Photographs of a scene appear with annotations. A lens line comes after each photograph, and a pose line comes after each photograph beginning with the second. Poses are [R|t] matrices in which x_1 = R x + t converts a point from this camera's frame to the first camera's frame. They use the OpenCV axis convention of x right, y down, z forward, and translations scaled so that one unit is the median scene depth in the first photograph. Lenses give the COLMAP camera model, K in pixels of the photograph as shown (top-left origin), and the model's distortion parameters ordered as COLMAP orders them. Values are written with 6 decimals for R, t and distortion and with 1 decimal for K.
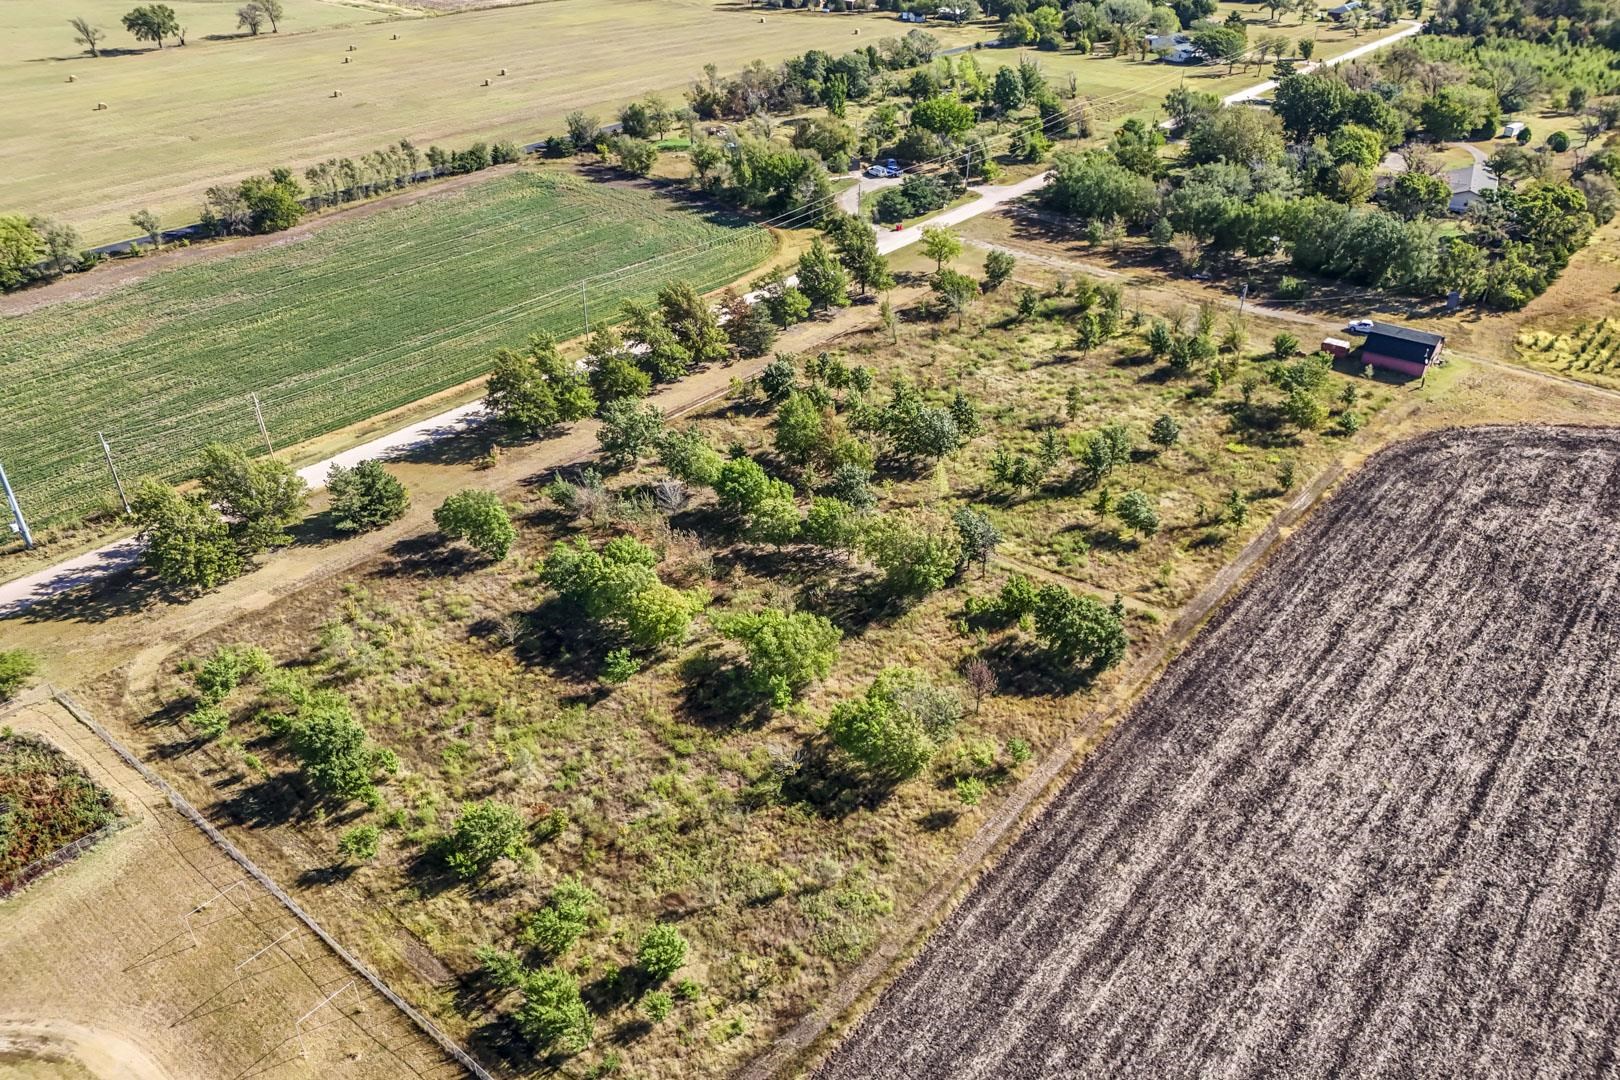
lens RADIAL K [[1194.5, 0, 818.8], [0, 1194.5, 575.7], [0, 0, 1]] dist [0.074313, -0.071695]
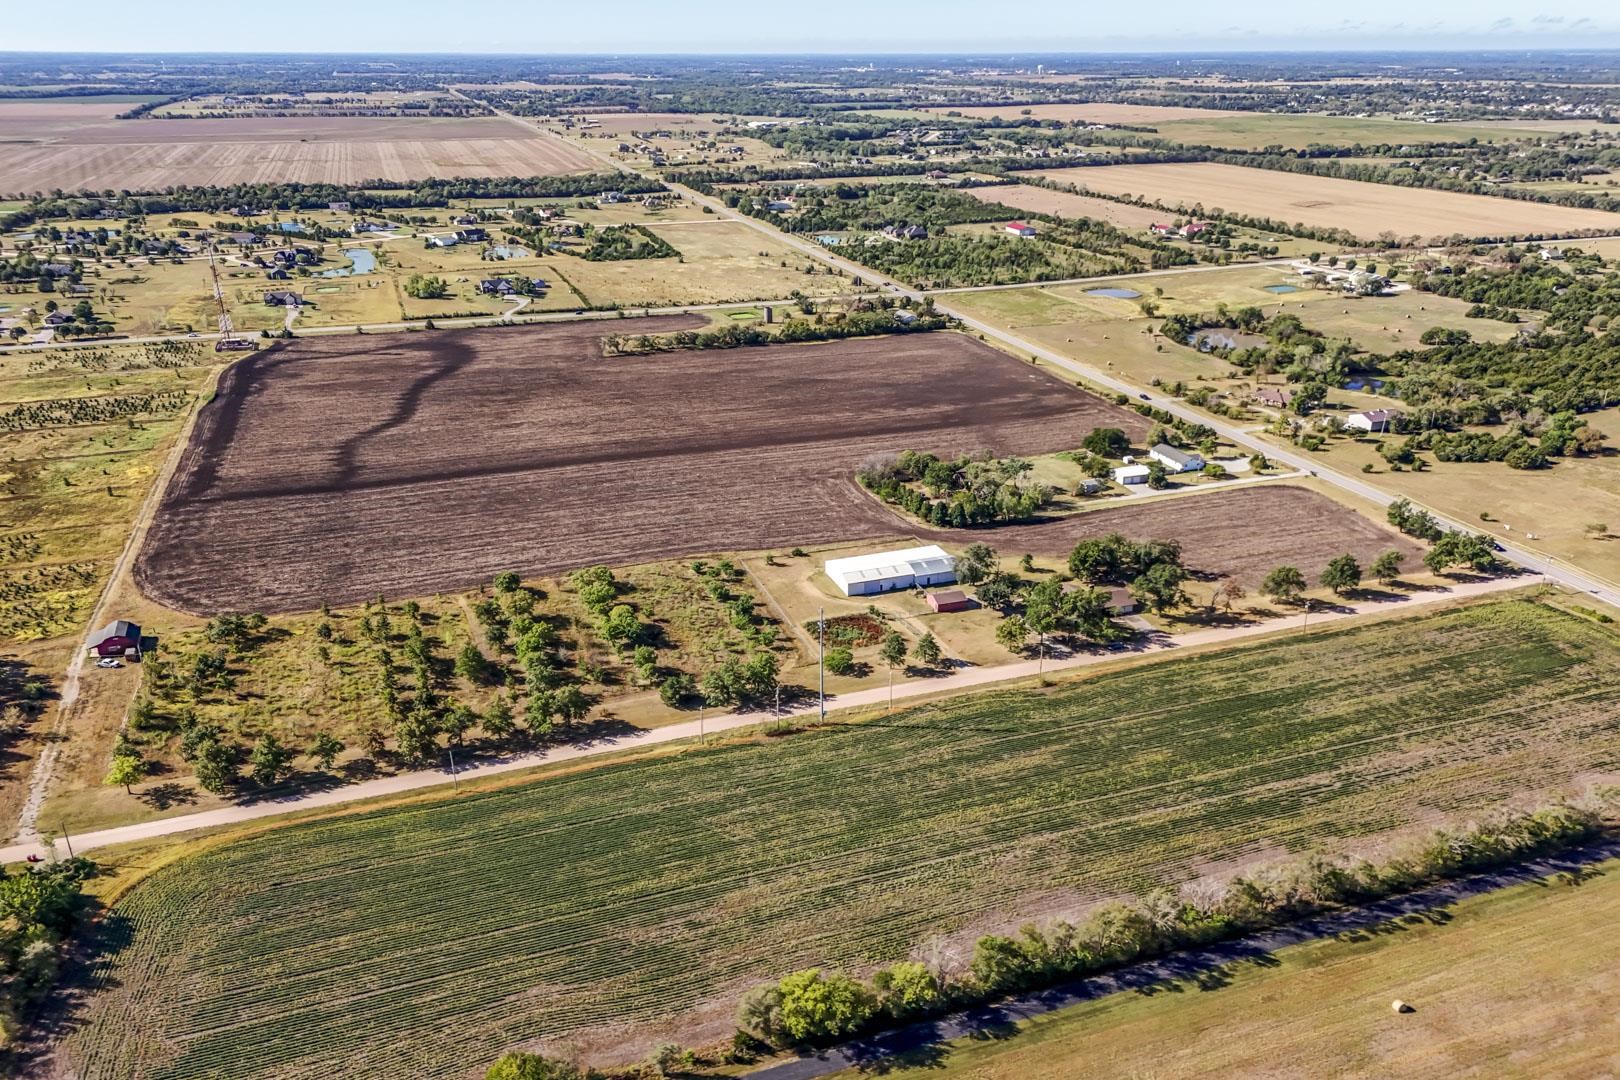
lens RADIAL K [[1194.5, 0, 818.8], [0, 1194.5, 575.7], [0, 0, 1]] dist [0.074313, -0.071695]
pose [[-0.861081, -0.212032, 0.462149, -1.095508], [0.275062, 0.570187, 0.774098, -1.244354], [-0.427645, 0.793681, -0.432656, 1.207215]]
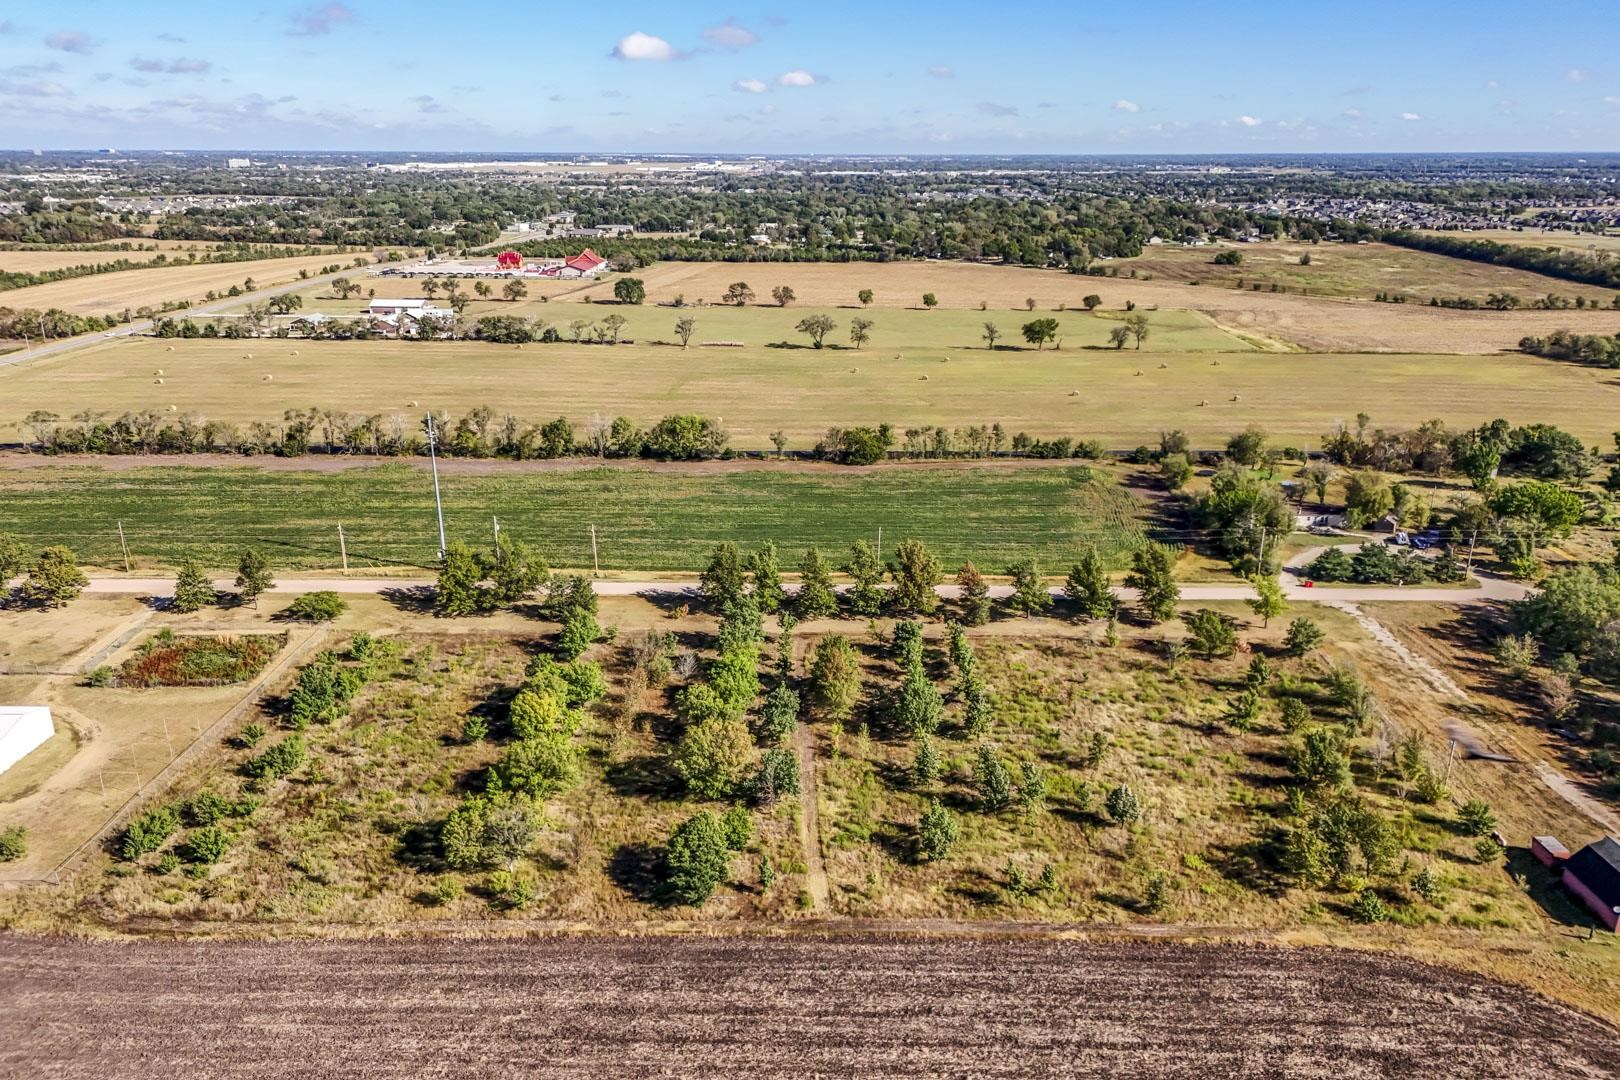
lens RADIAL K [[1194.5, 0, 818.8], [0, 1194.5, 575.7], [0, 0, 1]] dist [0.074313, -0.071695]
pose [[0.619503, 0.254319, -0.742656, 0.640878], [-0.430287, 0.901290, -0.050290, -0.110991], [0.656559, 0.350710, 0.667782, 0.174210]]
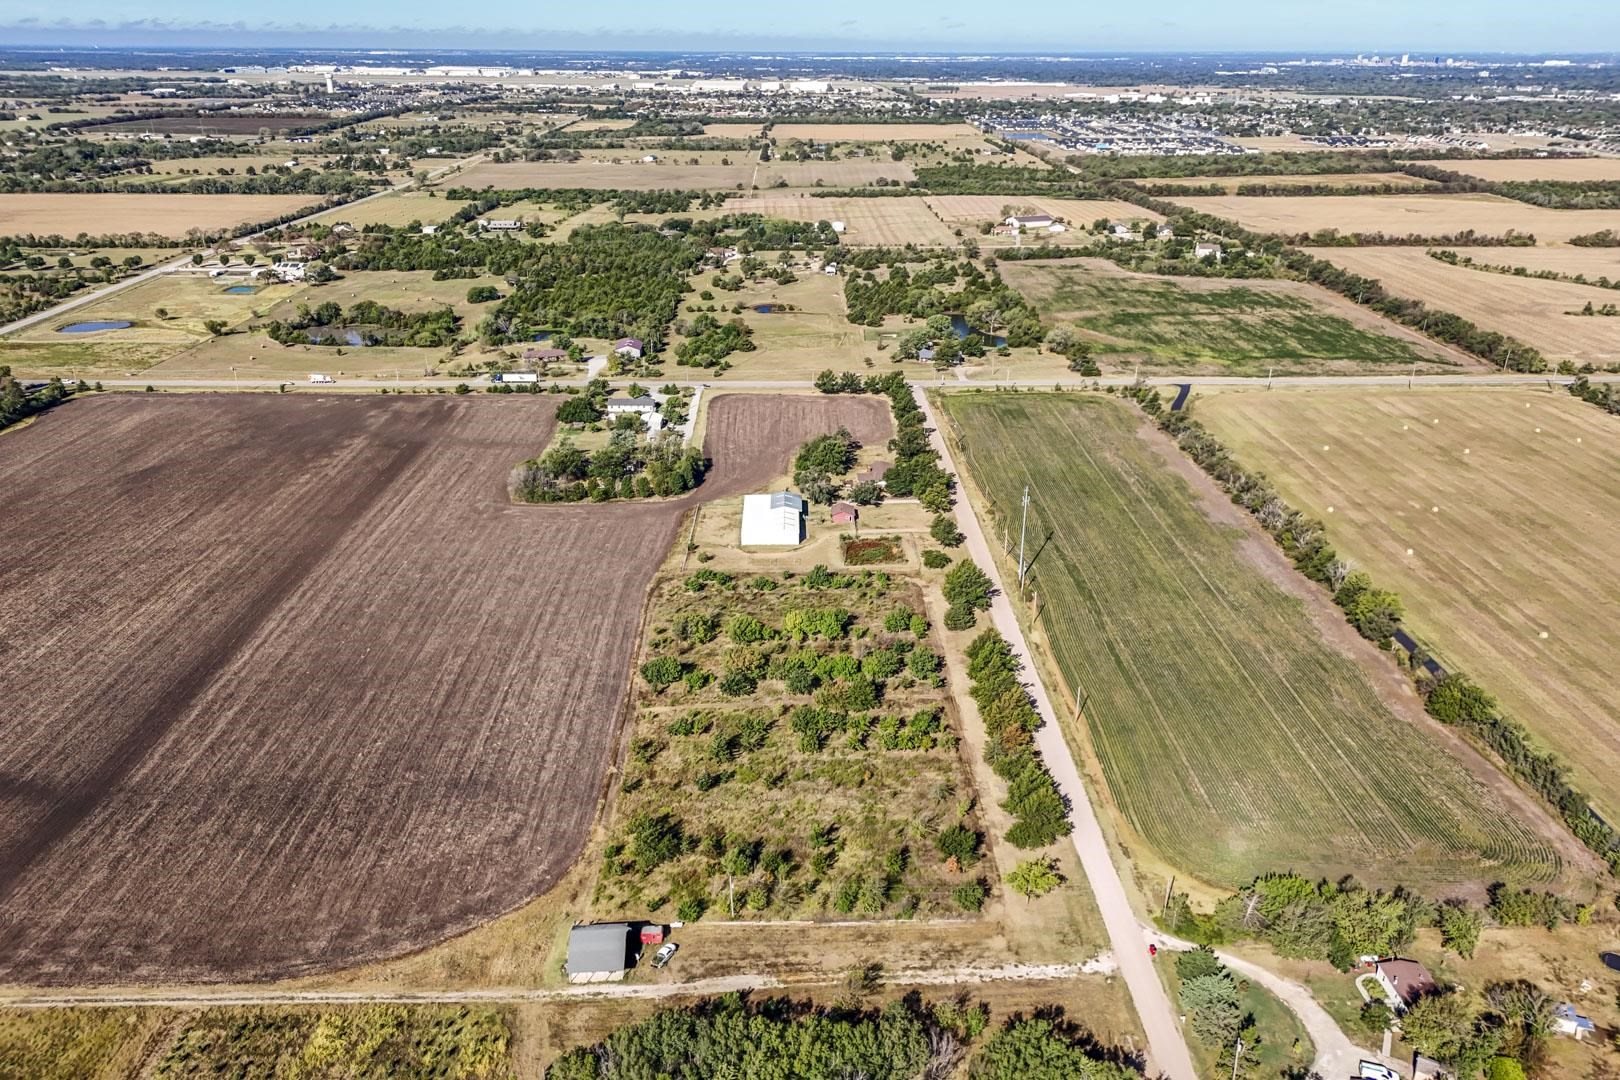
lens RADIAL K [[1194.5, 0, 818.8], [0, 1194.5, 575.7], [0, 0, 1]] dist [0.074313, -0.071695]
pose [[-0.757847, 0.251118, -0.602169, 0.889800], [-0.369678, 0.595226, 0.713473, -1.234011], [0.537593, 0.763312, -0.358258, 1.211363]]
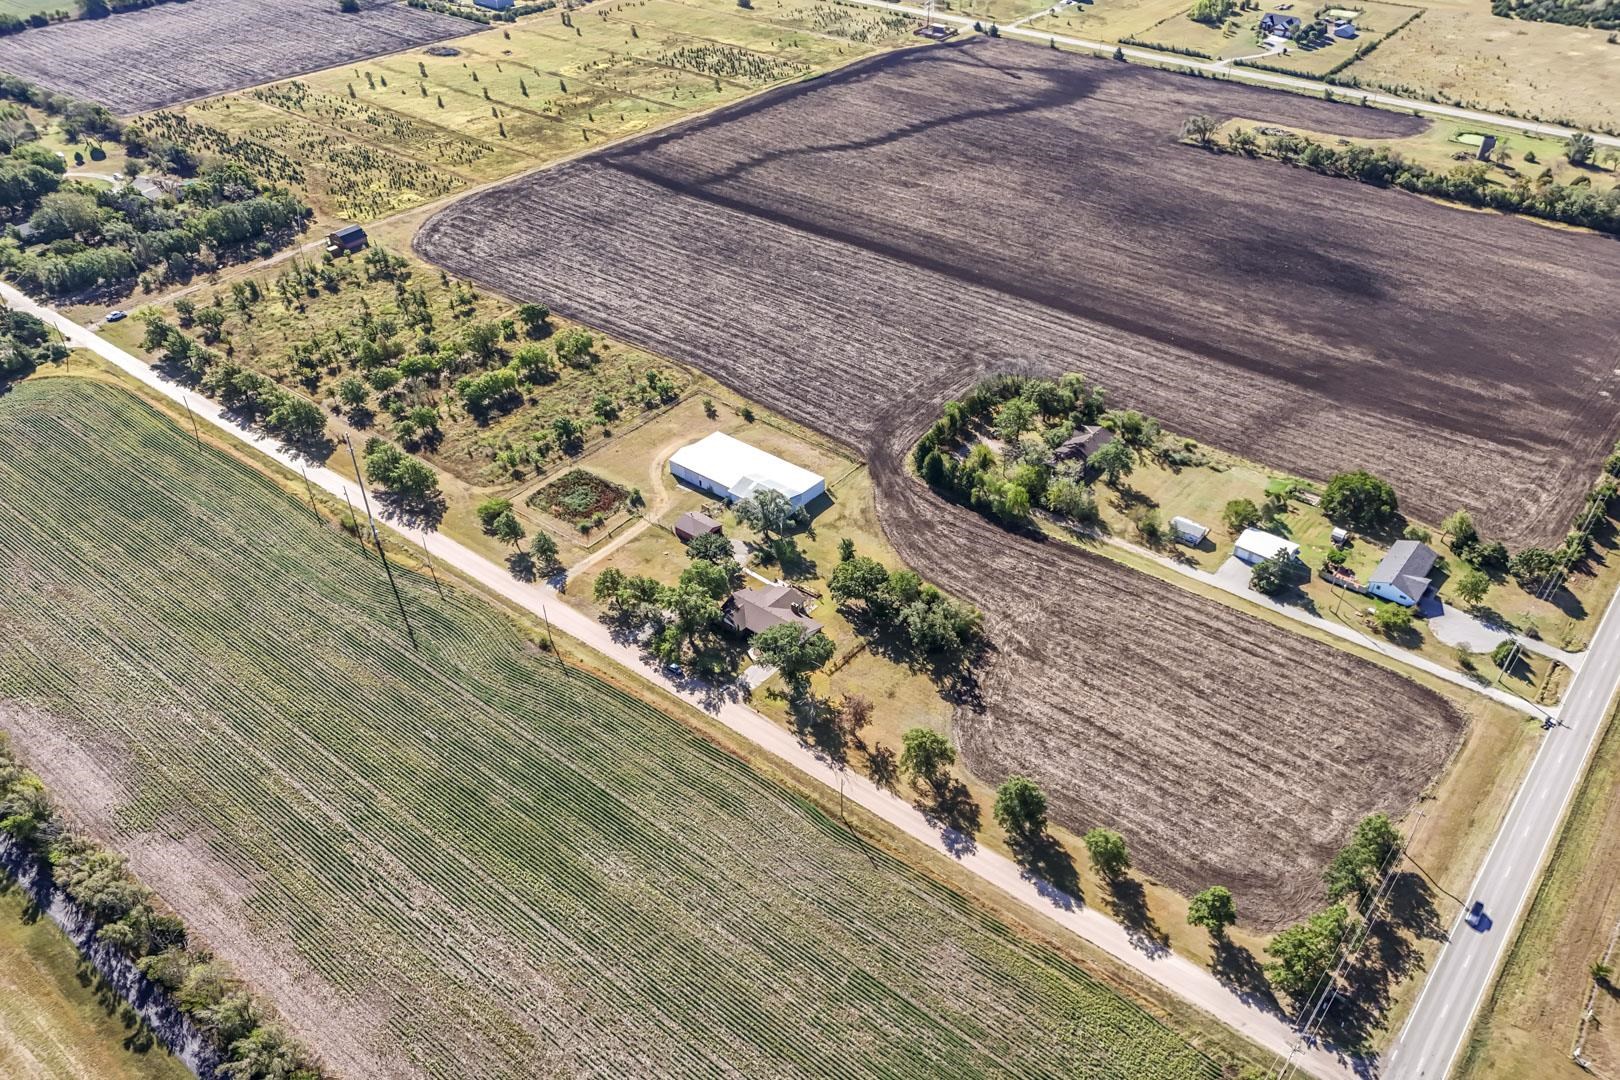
lens RADIAL K [[1194.5, 0, 818.8], [0, 1194.5, 575.7], [0, 0, 1]] dist [0.074313, -0.071695]
pose [[-0.020304, -0.623611, 0.781471, -1.672919], [0.551507, 0.644970, 0.529012, -0.478129], [-0.833923, 0.441728, 0.330830, -0.212609]]
